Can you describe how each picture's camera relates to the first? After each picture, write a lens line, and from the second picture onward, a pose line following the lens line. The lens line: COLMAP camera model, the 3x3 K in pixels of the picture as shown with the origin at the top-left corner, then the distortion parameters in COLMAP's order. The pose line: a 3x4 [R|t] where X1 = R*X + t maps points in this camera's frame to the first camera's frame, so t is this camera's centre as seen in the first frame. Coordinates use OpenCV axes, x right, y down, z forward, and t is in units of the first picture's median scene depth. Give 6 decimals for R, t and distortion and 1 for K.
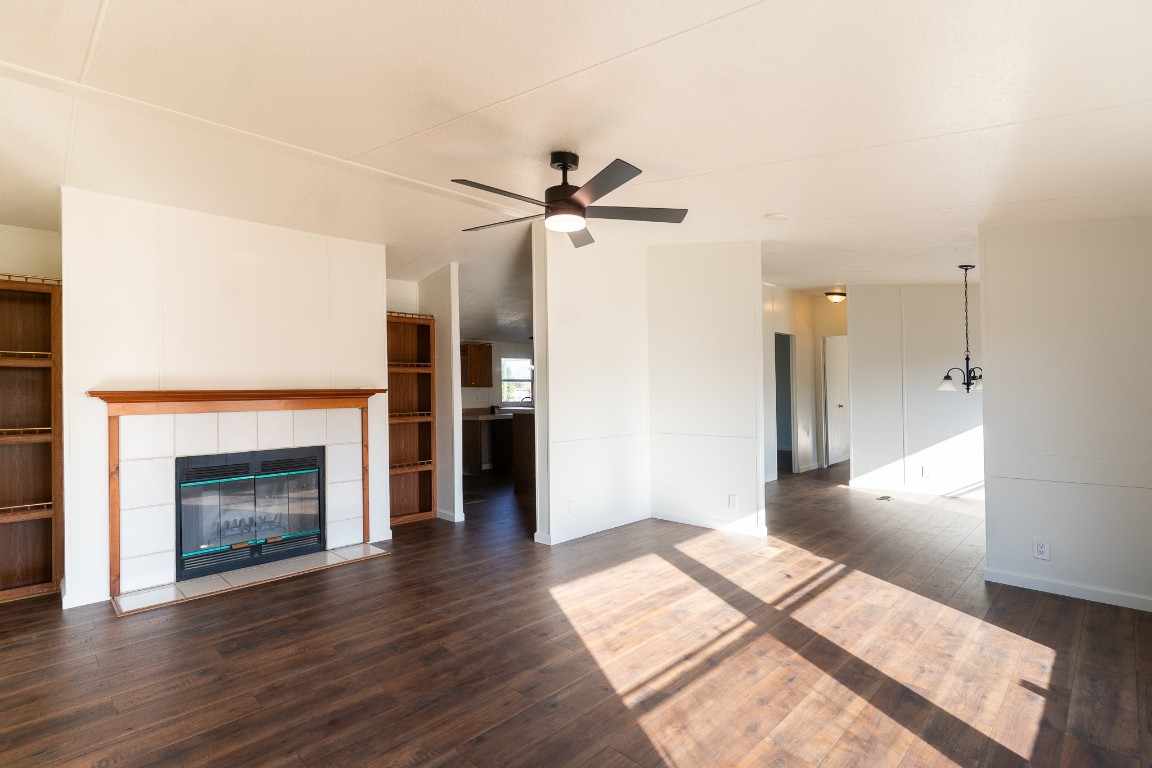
lens RADIAL K [[551.2, 0, 575.0], [0, 551.2, 387.2], [0, 0, 1]] dist [0.000218, -0.000545]
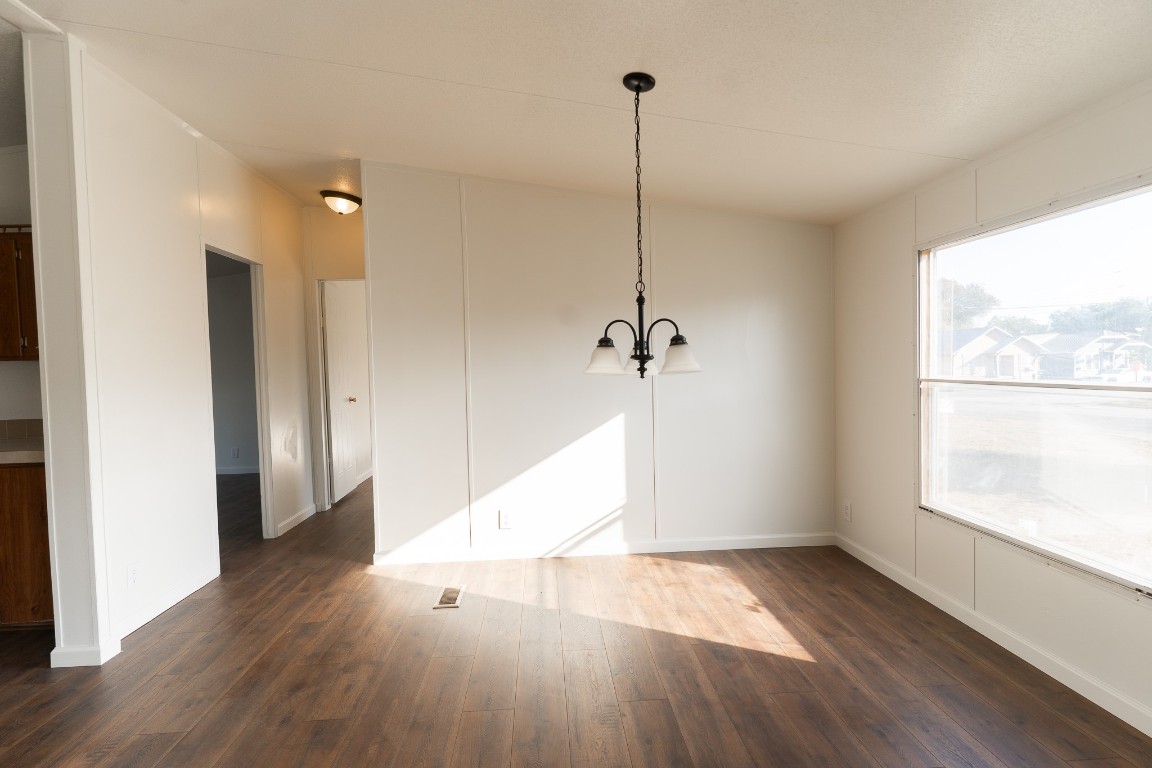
lens RADIAL K [[551.7, 0, 572.7], [0, 551.7, 386.2], [0, 0, 1]] dist [0.002470, -0.001233]
pose [[0.671090, -0.028542, 0.740826, 0.255438], [0.006453, 0.999446, 0.032661, 0.001118], [-0.741348, -0.017138, 0.670902, 0.539326]]
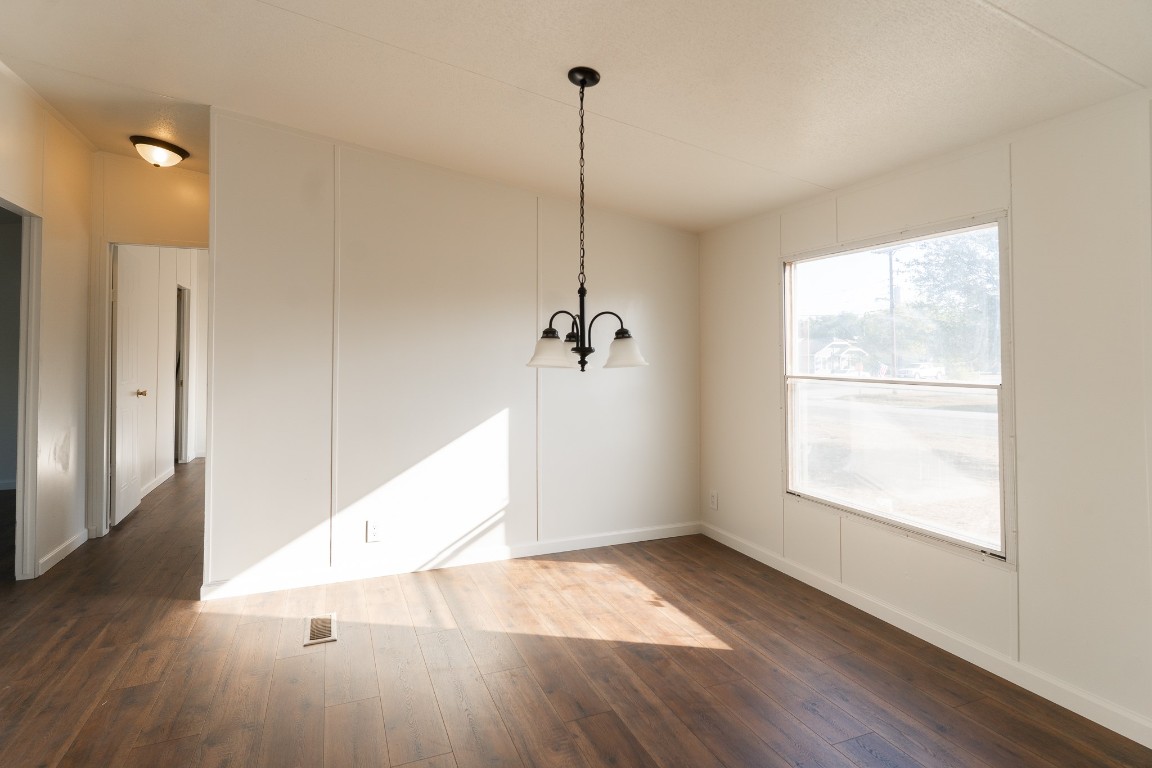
lens RADIAL K [[571.0, 0, 551.5], [0, 571.0, 342.6], [0, 0, 1]] dist [0.001270, -0.000685]
pose [[0.410781, 0.036534, 0.911002, 0.219595], [-0.013678, 0.999331, -0.033908, 0.002061], [-0.911631, 0.001468, 0.411006, 0.606131]]
